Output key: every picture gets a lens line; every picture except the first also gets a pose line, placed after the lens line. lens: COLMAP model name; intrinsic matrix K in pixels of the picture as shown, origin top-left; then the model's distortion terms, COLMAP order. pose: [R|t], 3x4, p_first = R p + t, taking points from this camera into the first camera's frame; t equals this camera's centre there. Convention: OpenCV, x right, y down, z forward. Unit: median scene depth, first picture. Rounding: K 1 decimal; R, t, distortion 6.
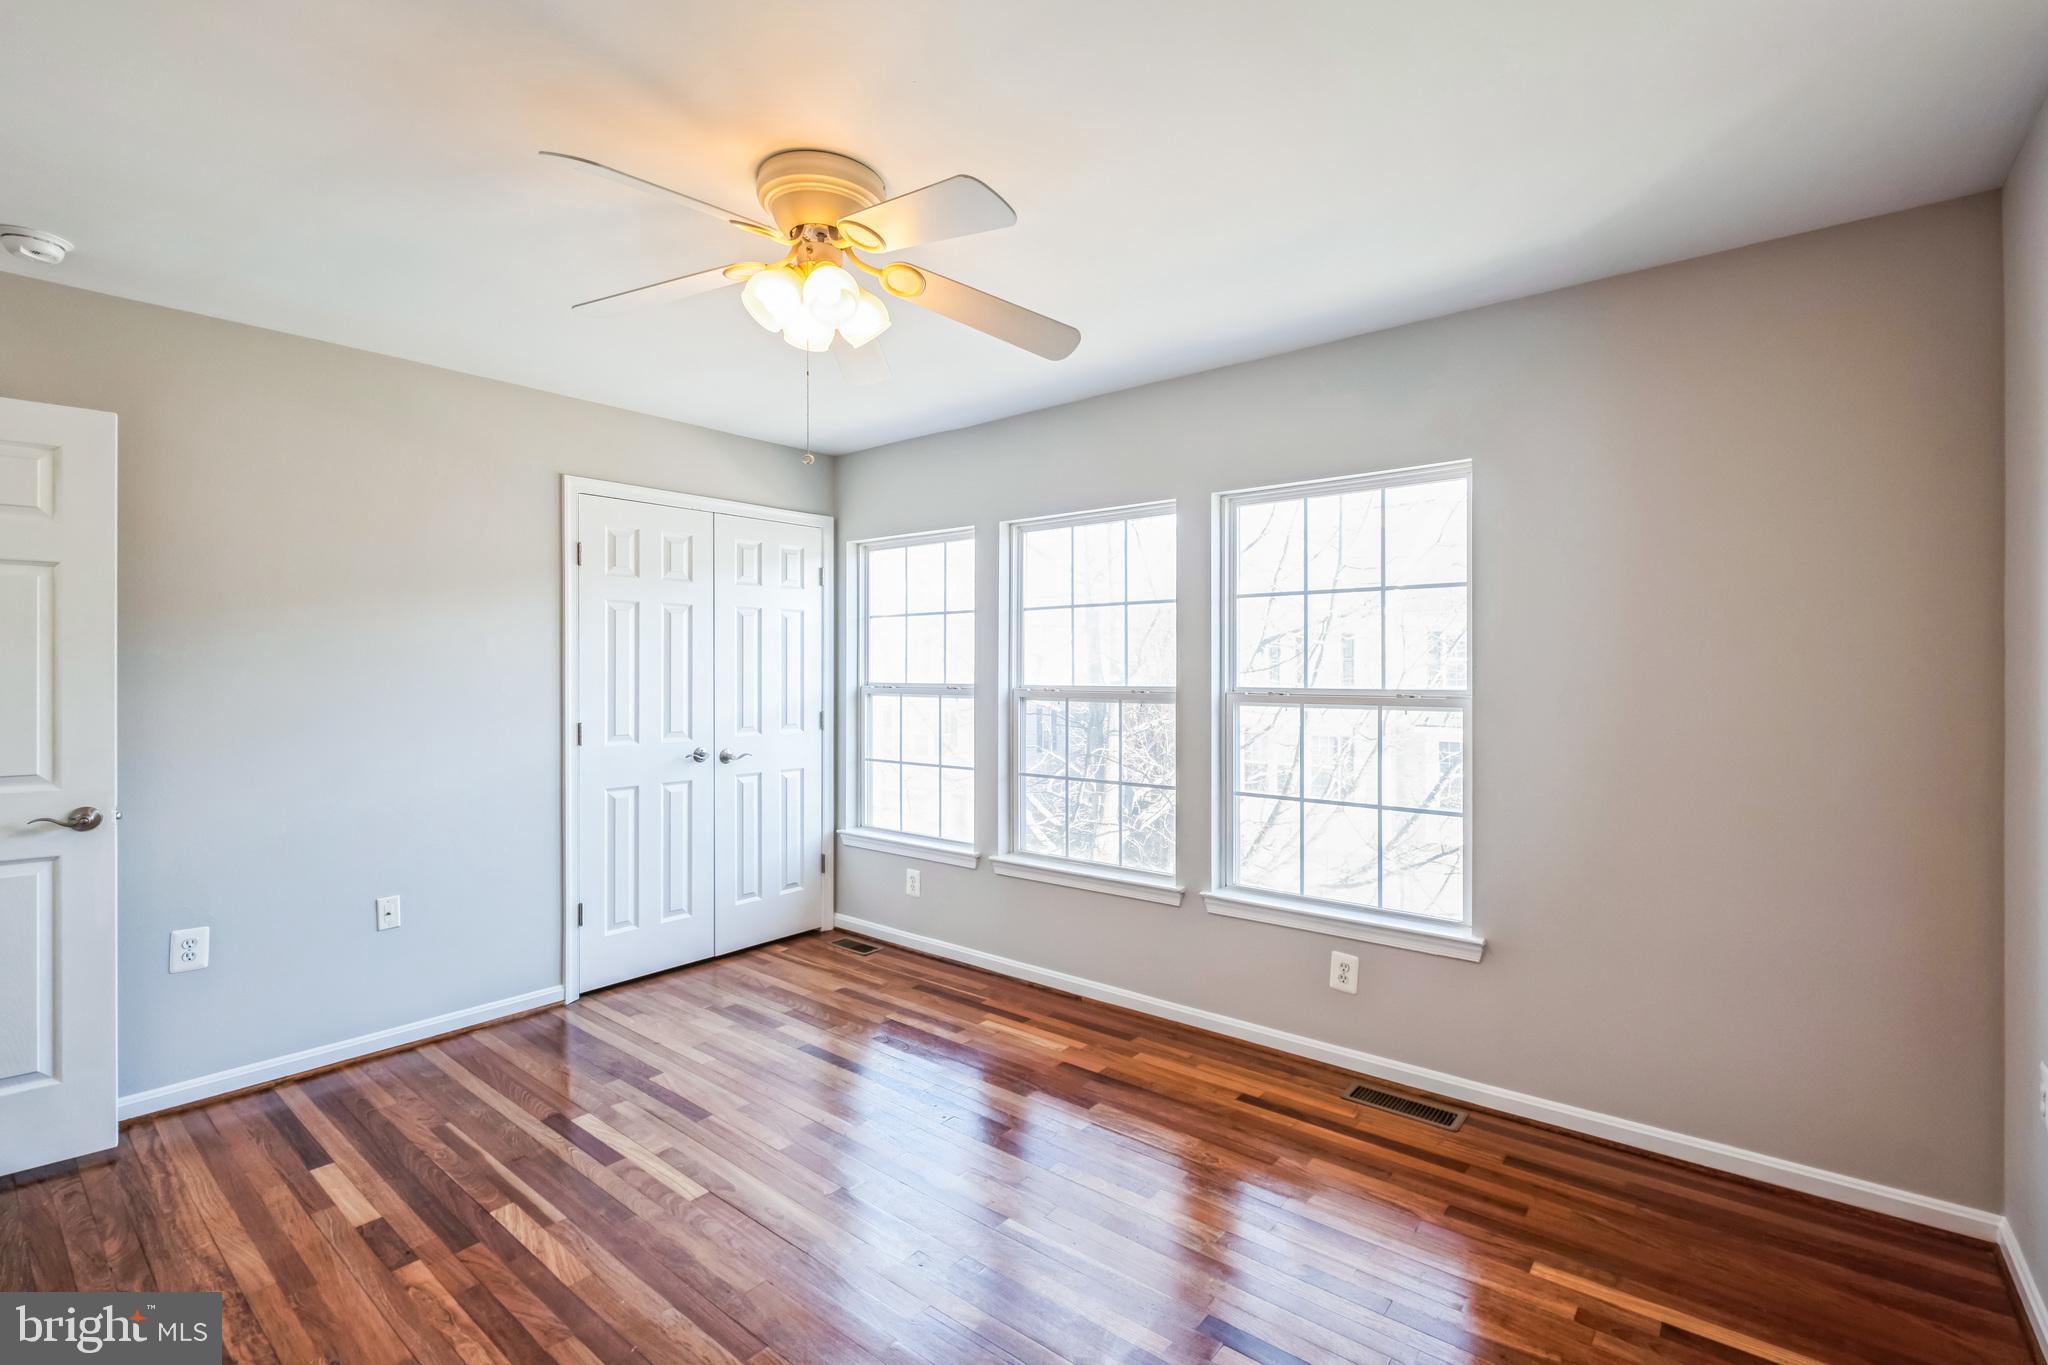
lens RADIAL K [[908.4, 0, 1019.4], [0, 908.4, 675.6], [0, 0, 1]] dist [0.019700, -0.000472]
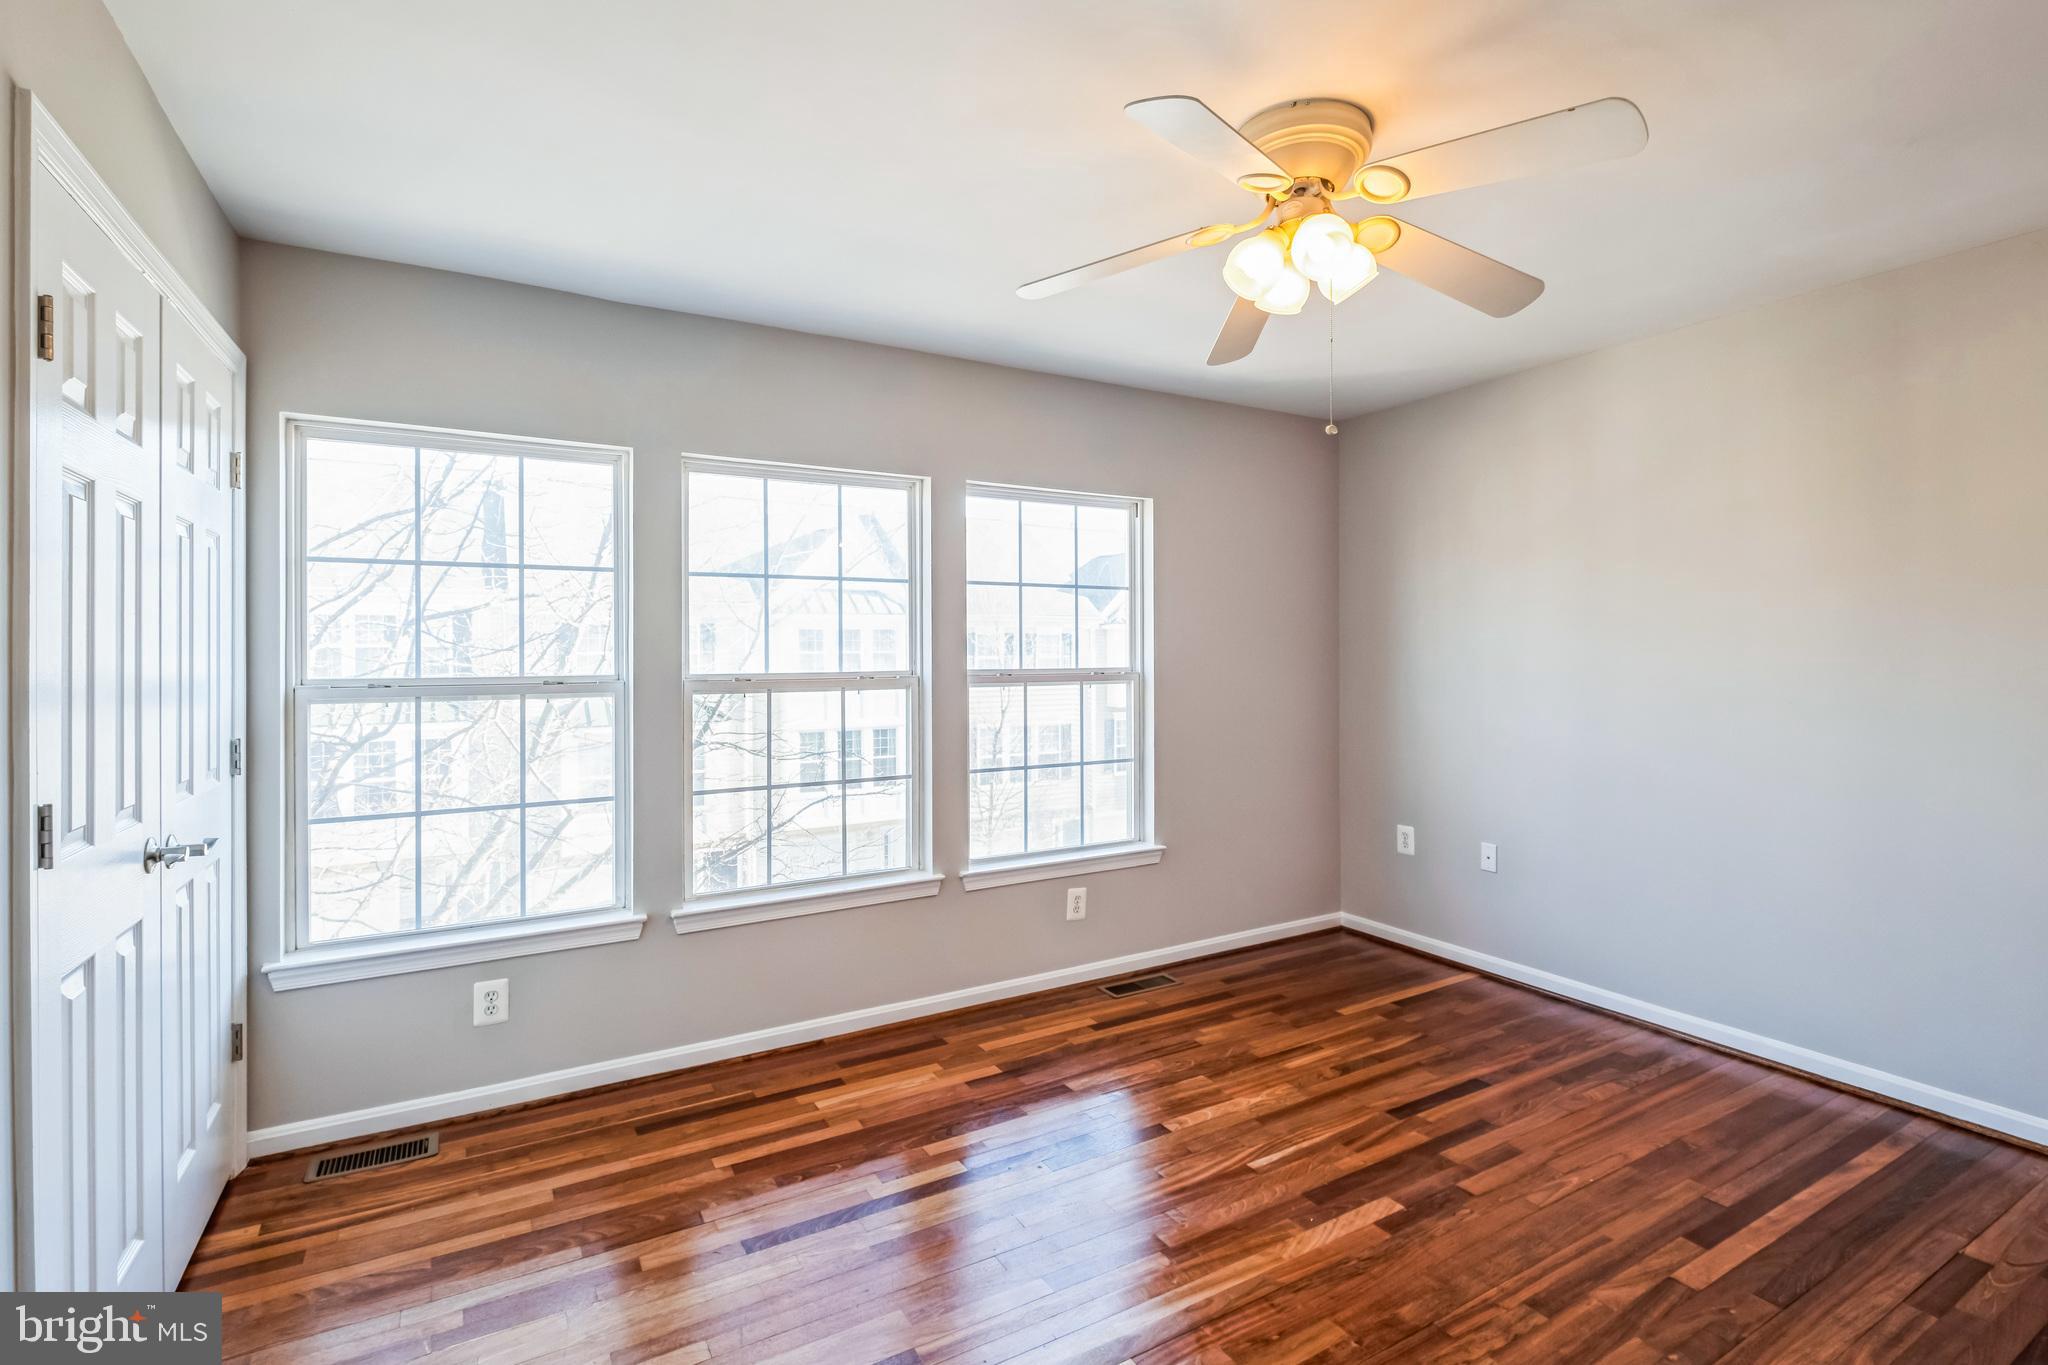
lens RADIAL K [[906.9, 0, 1015.6], [0, 906.9, 672.7], [0, 0, 1]] dist [0.002661, -0.008677]
pose [[0.373631, -0.021703, 0.927323, -0.628593], [0.010921, 0.999760, 0.018998, -0.003270], [-0.927513, 0.003029, 0.373779, 0.503659]]
